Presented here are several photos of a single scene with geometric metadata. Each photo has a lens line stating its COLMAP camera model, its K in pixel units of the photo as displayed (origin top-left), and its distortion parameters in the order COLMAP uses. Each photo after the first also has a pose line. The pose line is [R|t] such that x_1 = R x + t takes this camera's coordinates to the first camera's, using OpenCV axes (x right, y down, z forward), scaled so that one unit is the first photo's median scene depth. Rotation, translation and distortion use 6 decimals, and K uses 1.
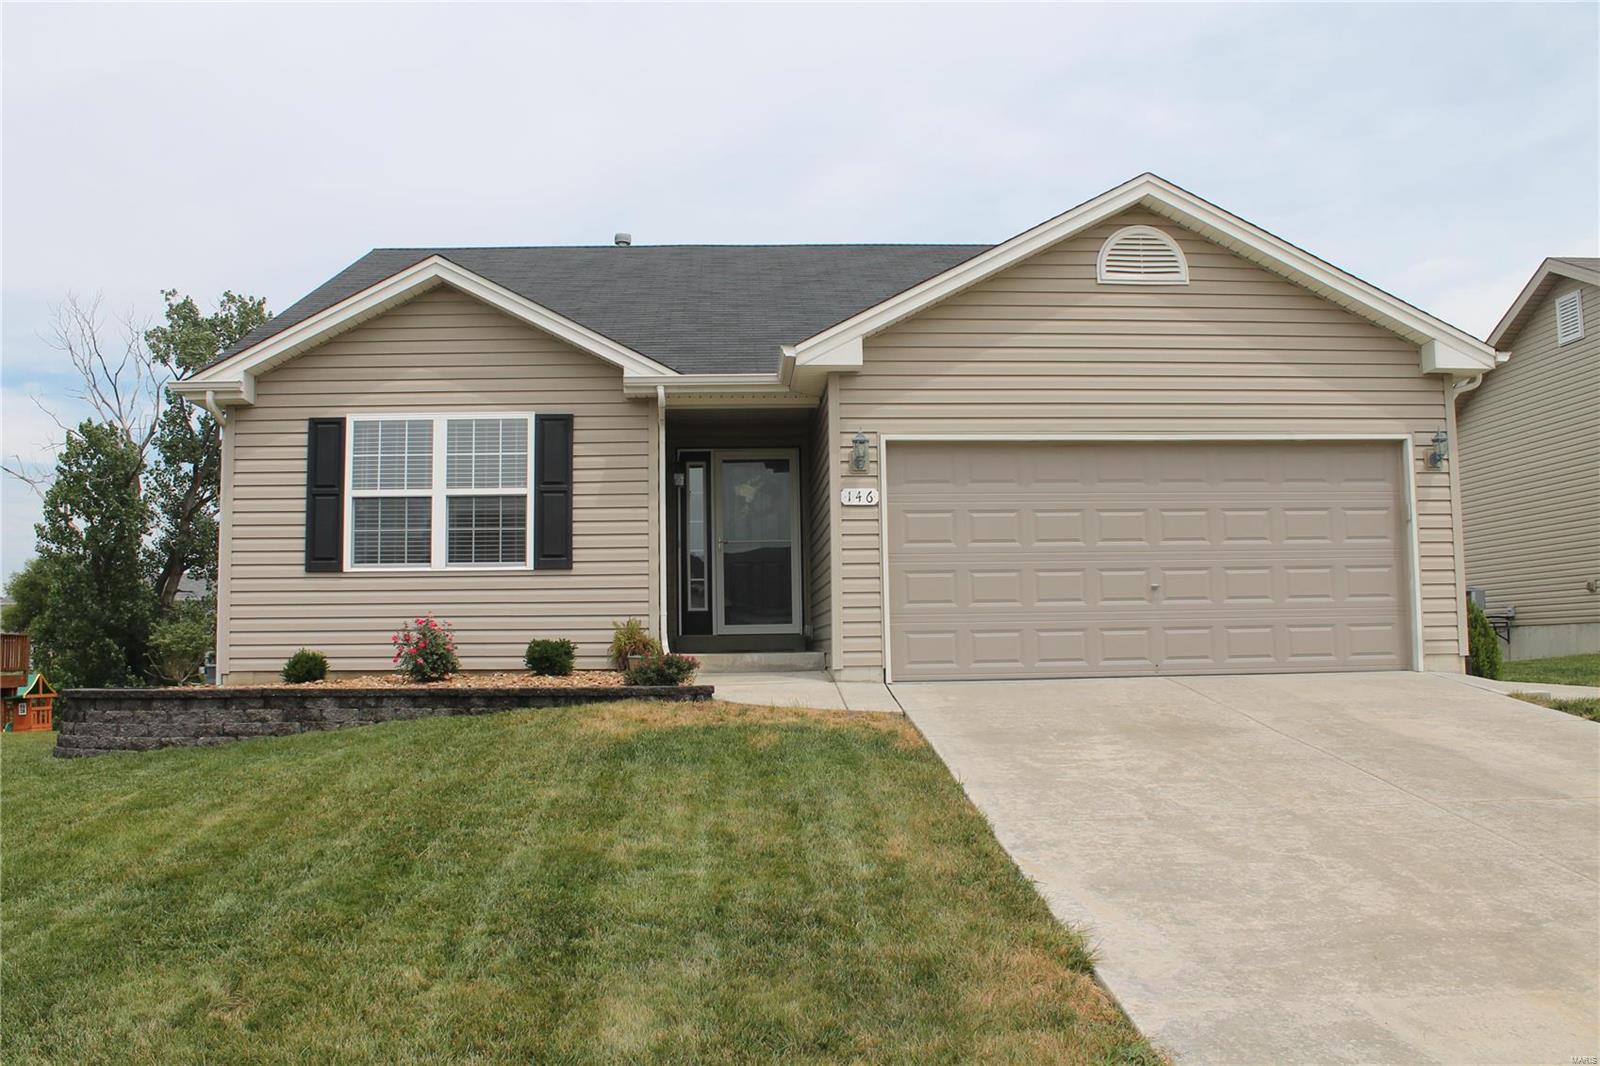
lens RADIAL K [[1349.3, 0, 800.0], [0, 1349.3, 533.0], [0, 0, 1]] dist [-0.167925, 0.142180]
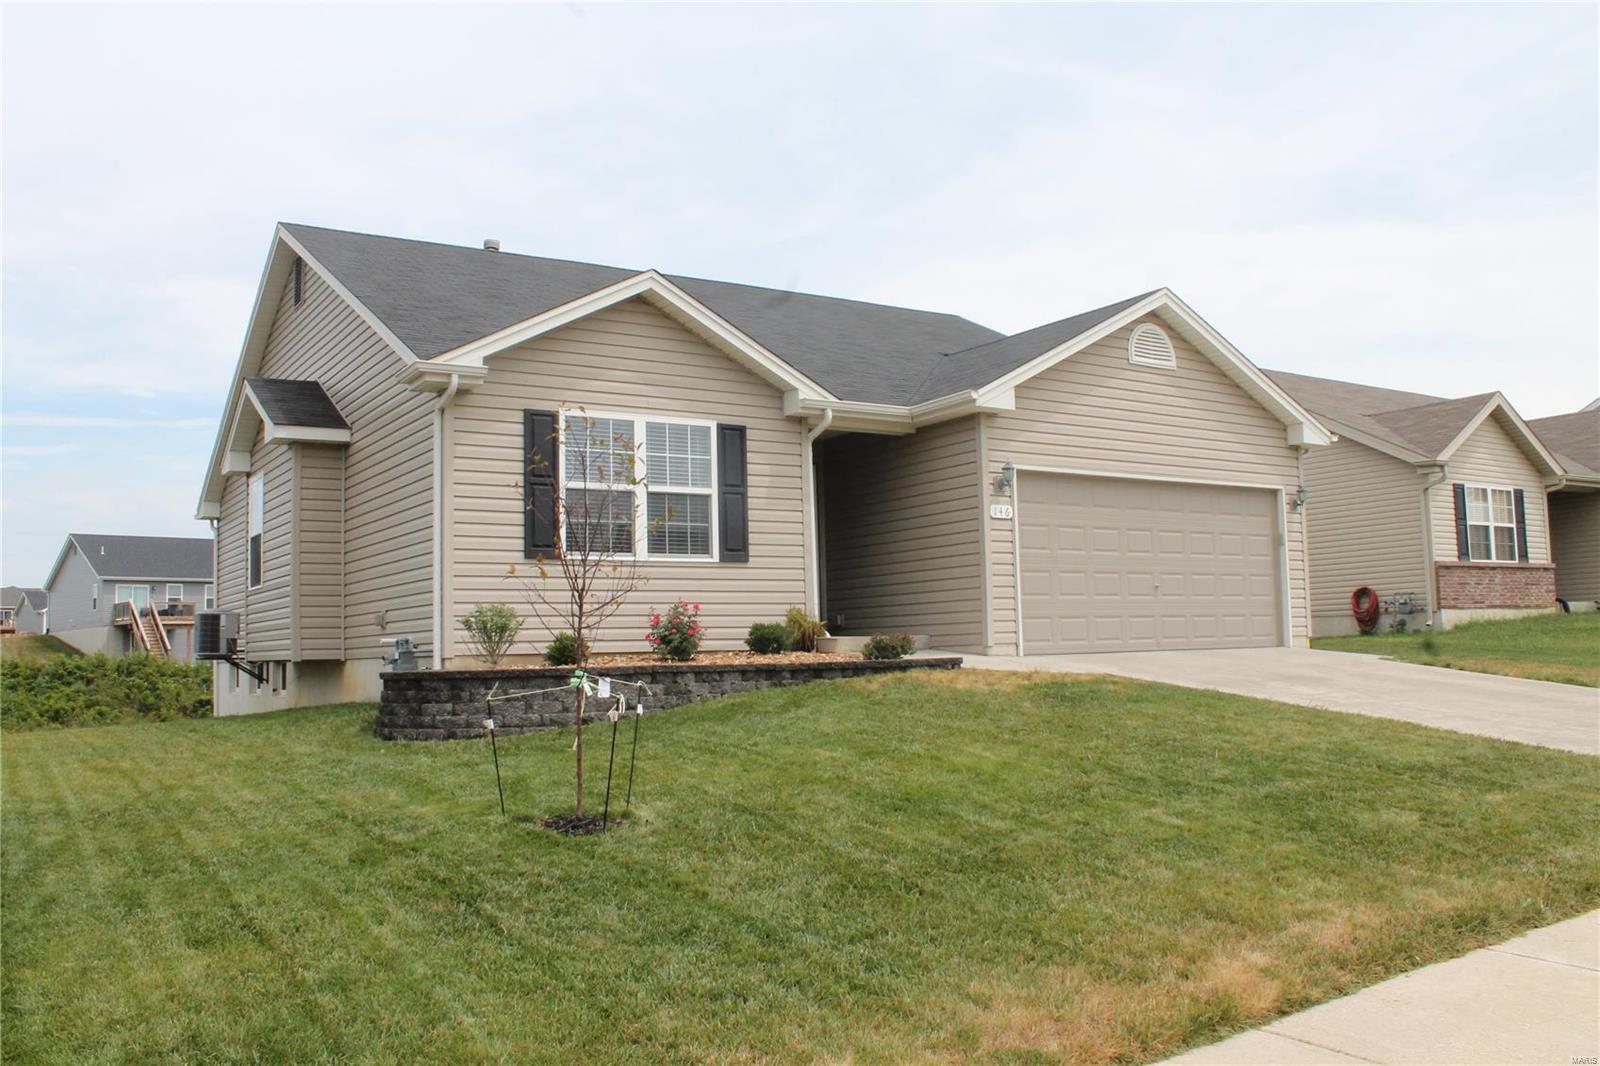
lens RADIAL K [[1349.3, 0, 800.0], [0, 1349.3, 533.0], [0, 0, 1]] dist [-0.167925, 0.142180]
pose [[0.863572, 0.038132, 0.502781, -0.713873], [-0.033356, 0.999272, -0.018495, 0.022025], [-0.503120, -0.000799, 0.864216, -0.009775]]
